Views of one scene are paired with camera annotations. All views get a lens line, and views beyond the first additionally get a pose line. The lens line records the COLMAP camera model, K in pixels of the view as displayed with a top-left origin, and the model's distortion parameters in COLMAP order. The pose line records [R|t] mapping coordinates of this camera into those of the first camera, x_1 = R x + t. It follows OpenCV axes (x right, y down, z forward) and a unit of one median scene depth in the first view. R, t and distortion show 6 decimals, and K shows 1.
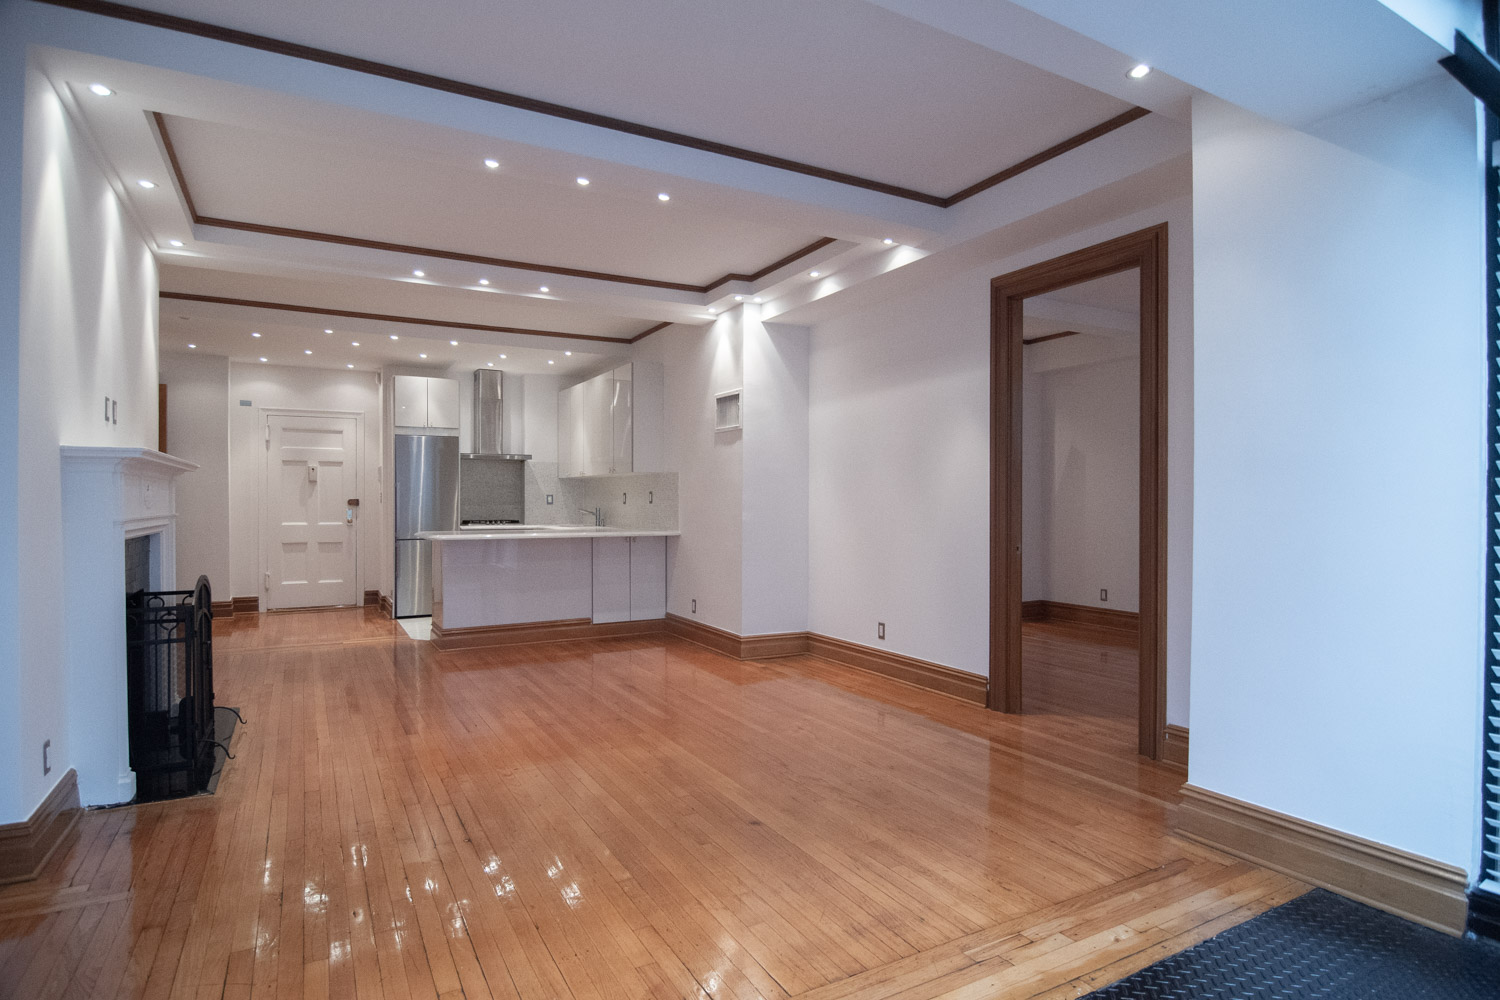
lens RADIAL K [[805.3, 0, 745.5], [0, 805.3, 506.2], [0, 0, 1]] dist [-0.006714, -0.008983]
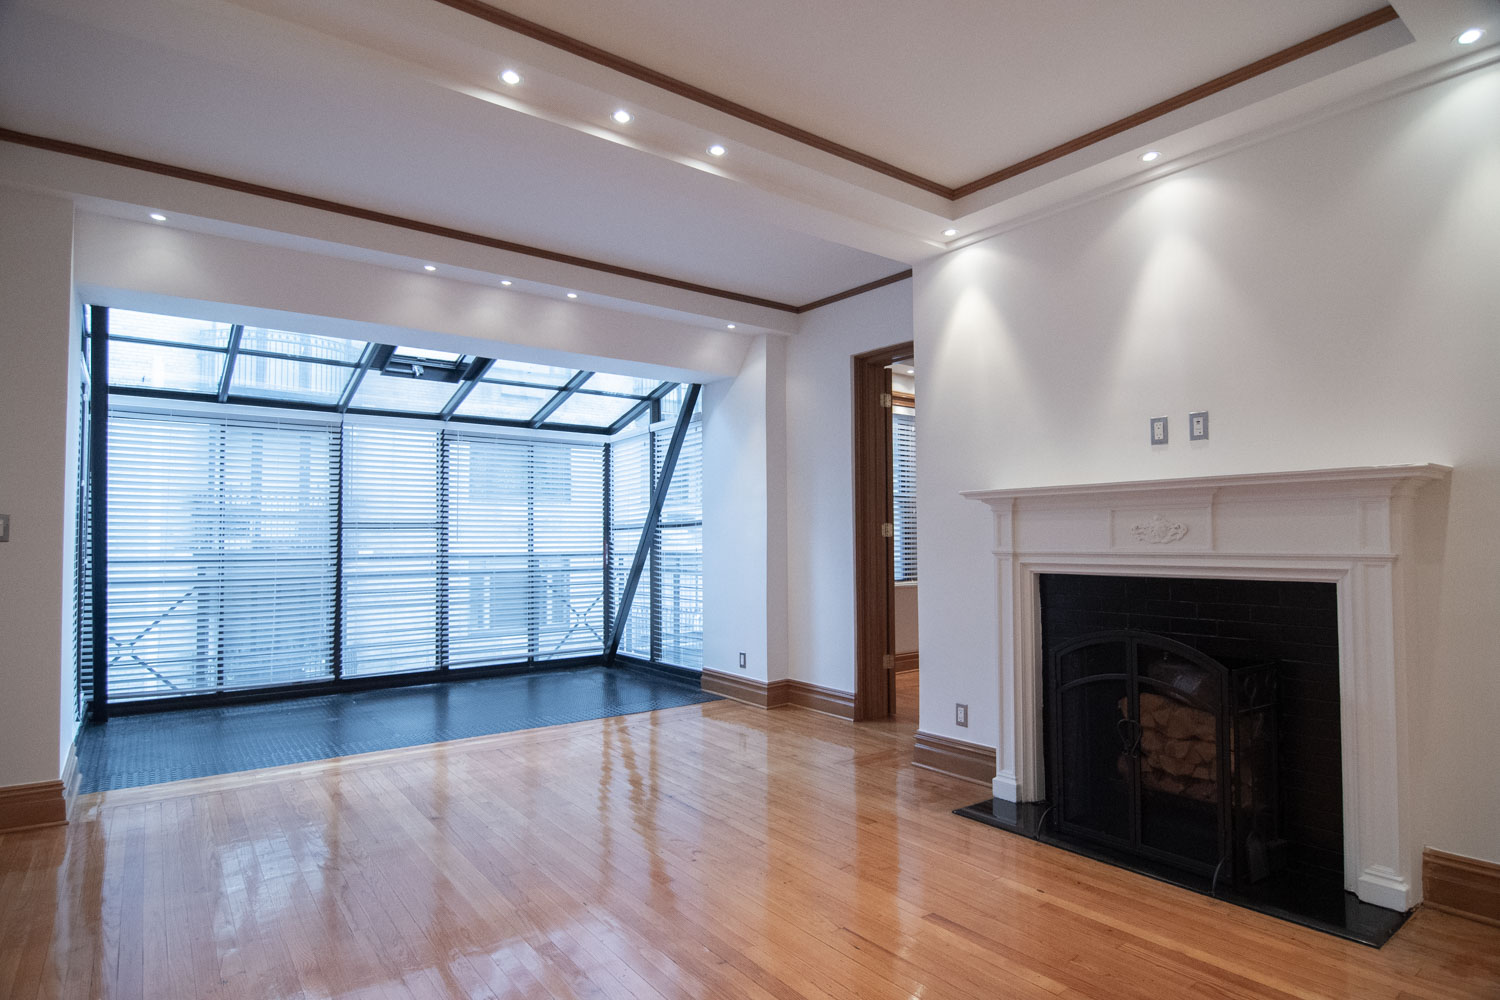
lens RADIAL K [[805.3, 0, 745.6], [0, 805.3, 504.8], [0, 0, 1]] dist [-0.006714, -0.008983]
pose [[-0.990420, -0.002799, -0.138062, -0.116326], [0.002664, 0.999221, -0.039362, -0.002827], [0.138065, -0.039352, -0.989641, 0.957179]]
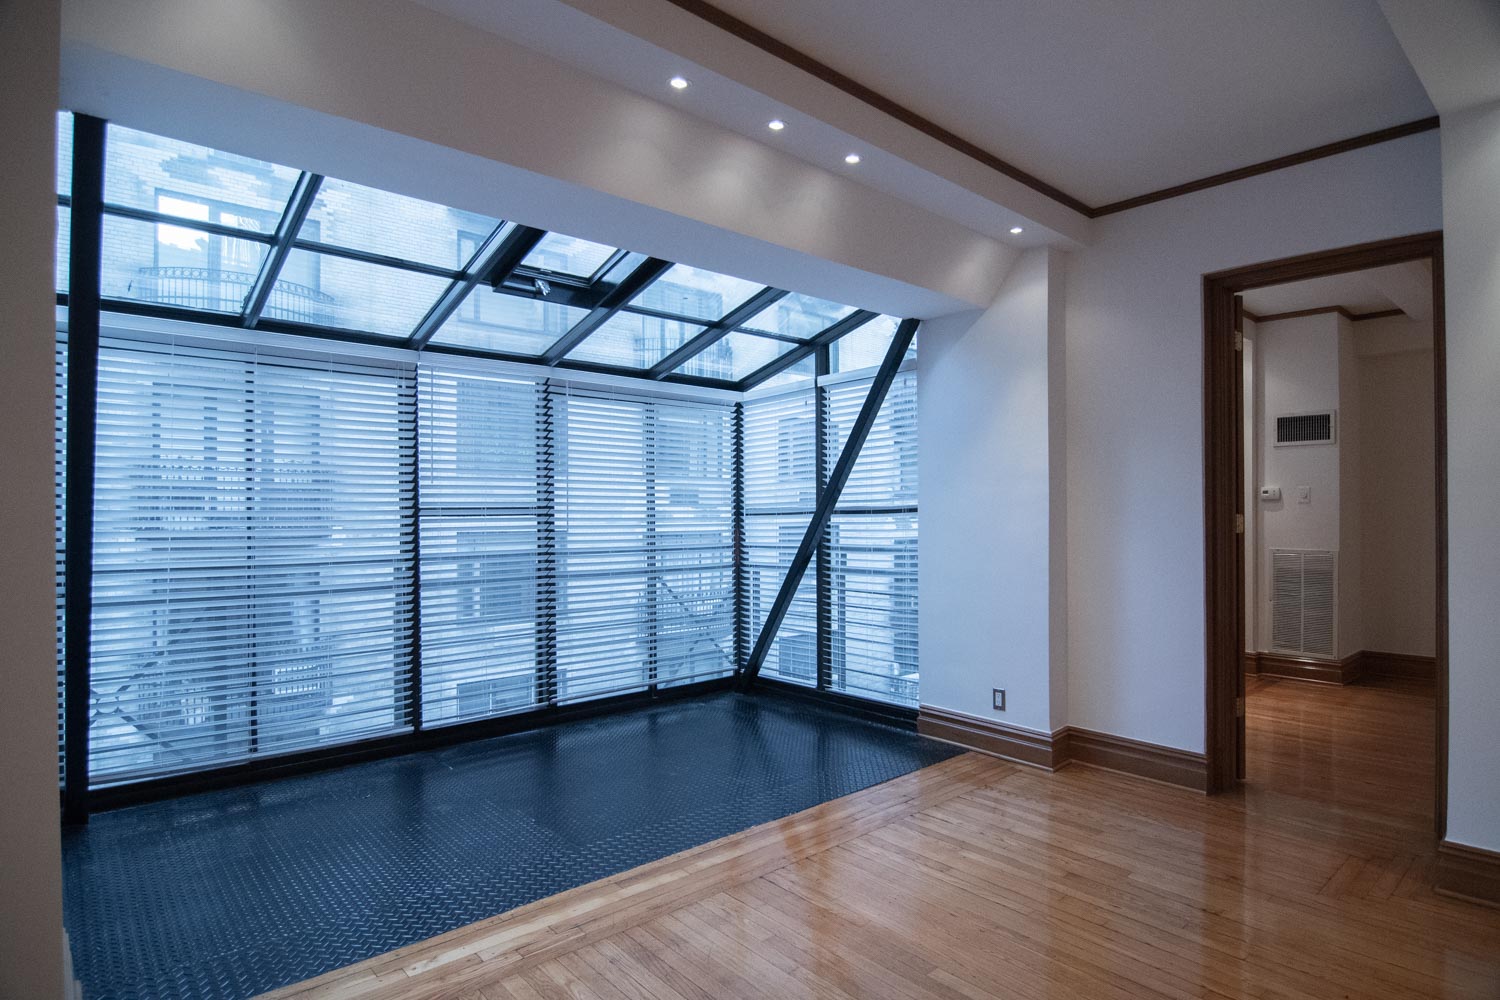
lens RADIAL K [[805.3, 0, 743.5], [0, 805.3, 503.0], [0, 0, 1]] dist [-0.006714, -0.008983]
pose [[-0.977823, -0.001332, -0.209428, 0.089471], [0.000714, 0.999953, -0.009694, -0.017358], [0.209431, -0.009629, -0.977776, 0.673081]]
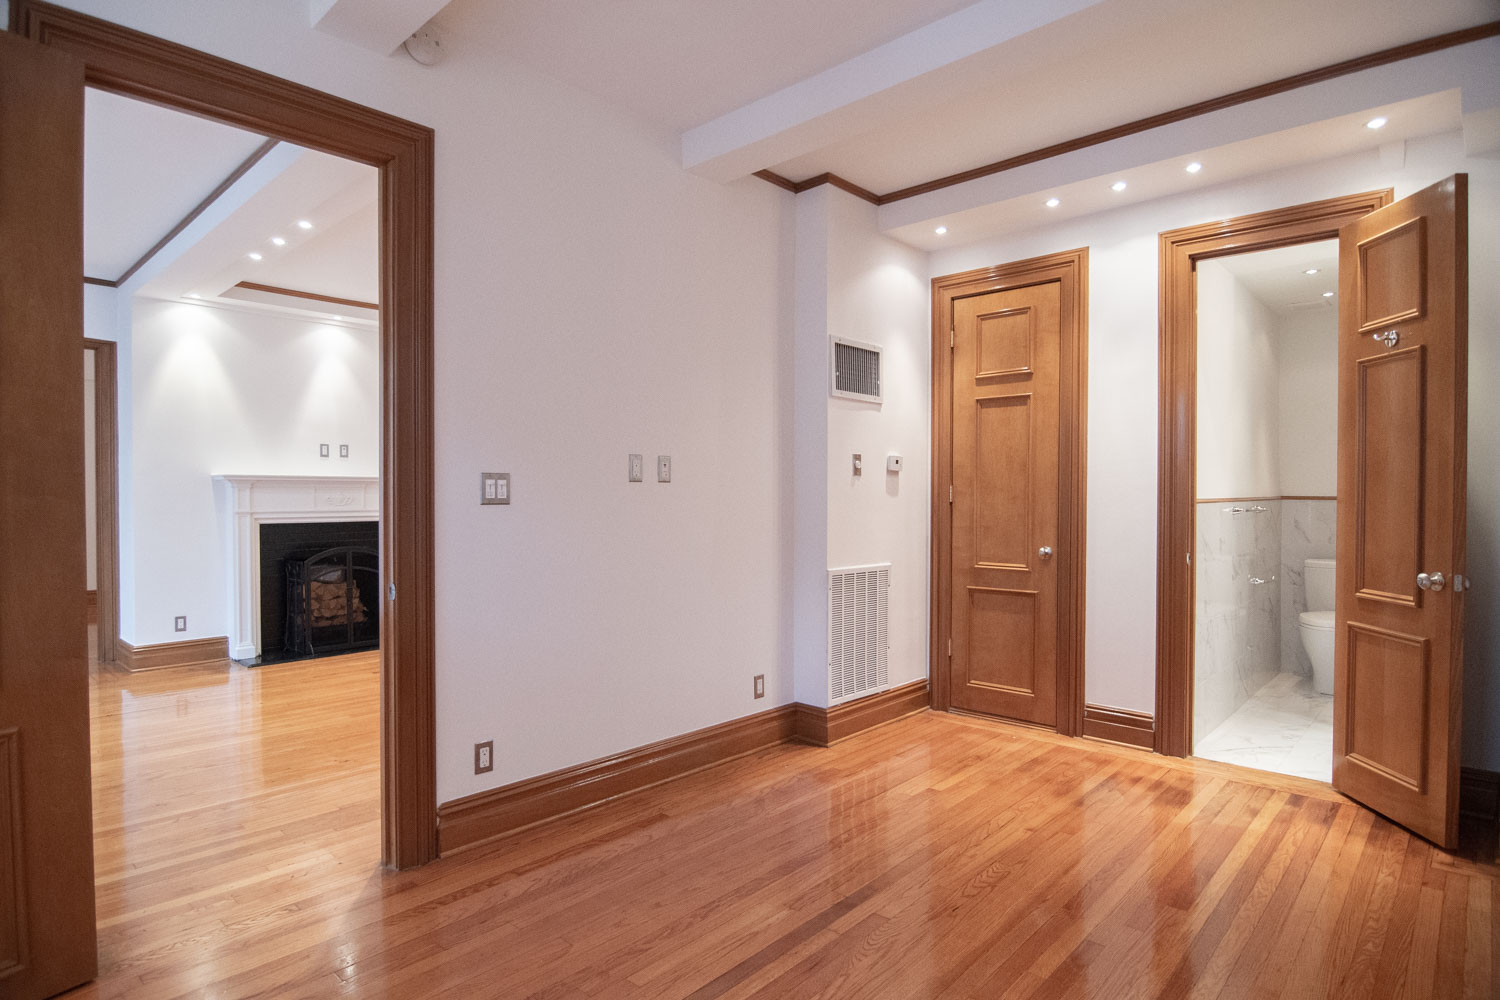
lens RADIAL K [[805.3, 0, 743.2], [0, 805.3, 507.5], [0, 0, 1]] dist [-0.006714, -0.008983]
pose [[0.310535, 0.014250, -0.950455, 0.639985], [-0.004188, 0.999898, 0.013623, -0.011328], [0.950553, -0.000250, 0.310563, 0.702943]]
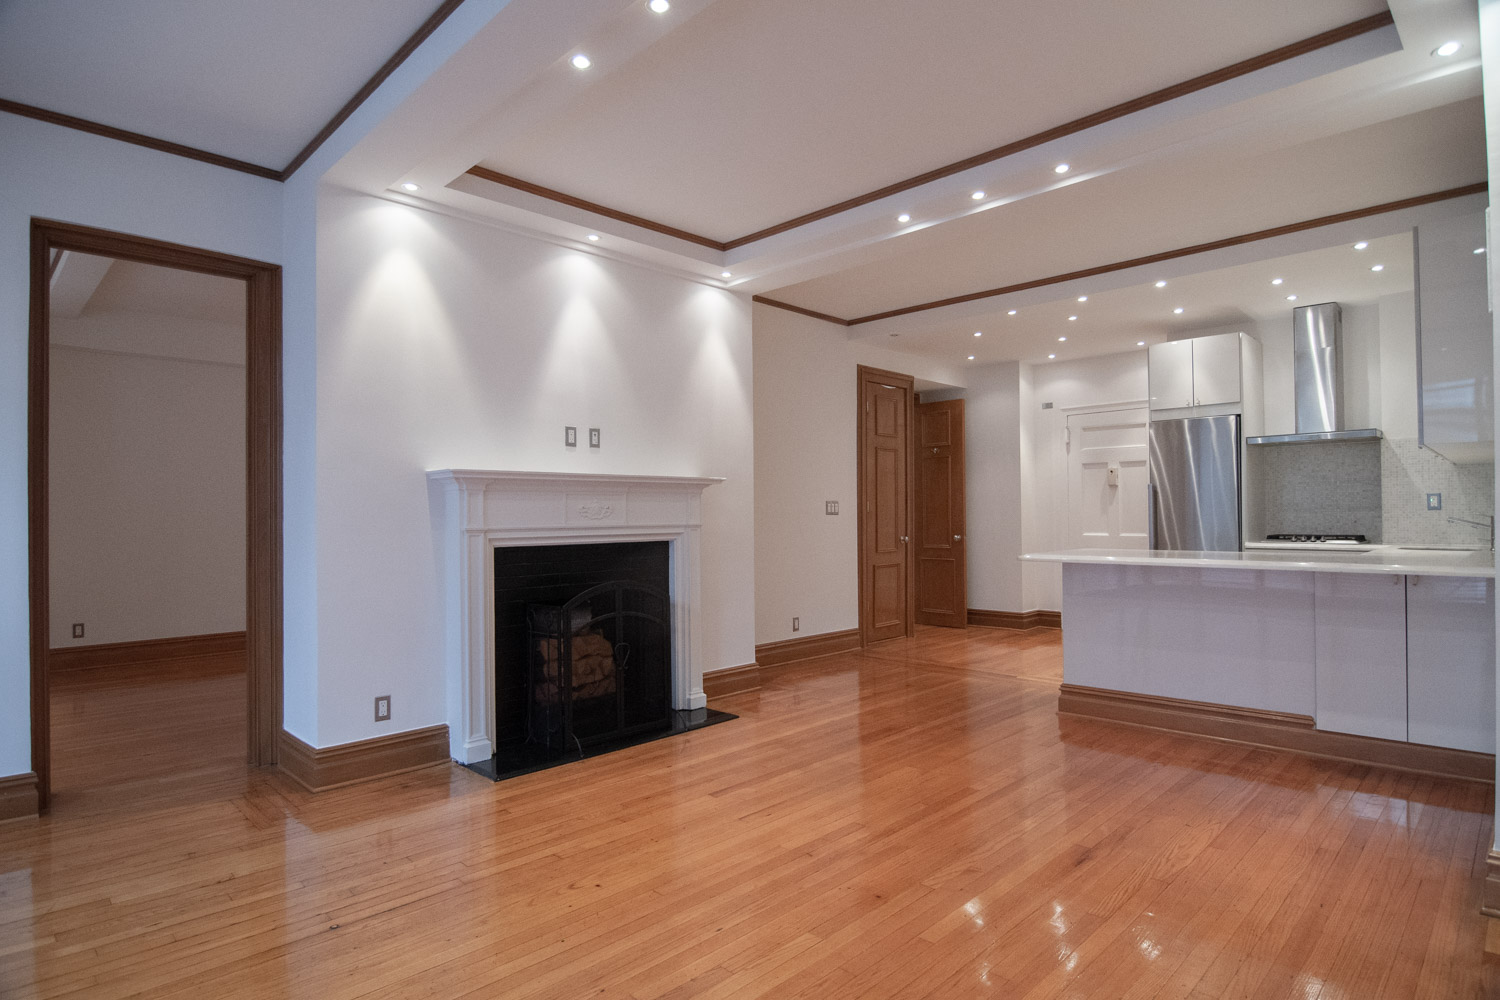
lens RADIAL K [[805.3, 0, 746.8], [0, 805.3, 507.3], [0, 0, 1]] dist [-0.006714, -0.008983]
pose [[0.276166, -0.011565, -0.961041, 0.229353], [0.004684, 0.999932, -0.010687, -0.000487], [0.961099, -0.001550, 0.276201, 0.484317]]
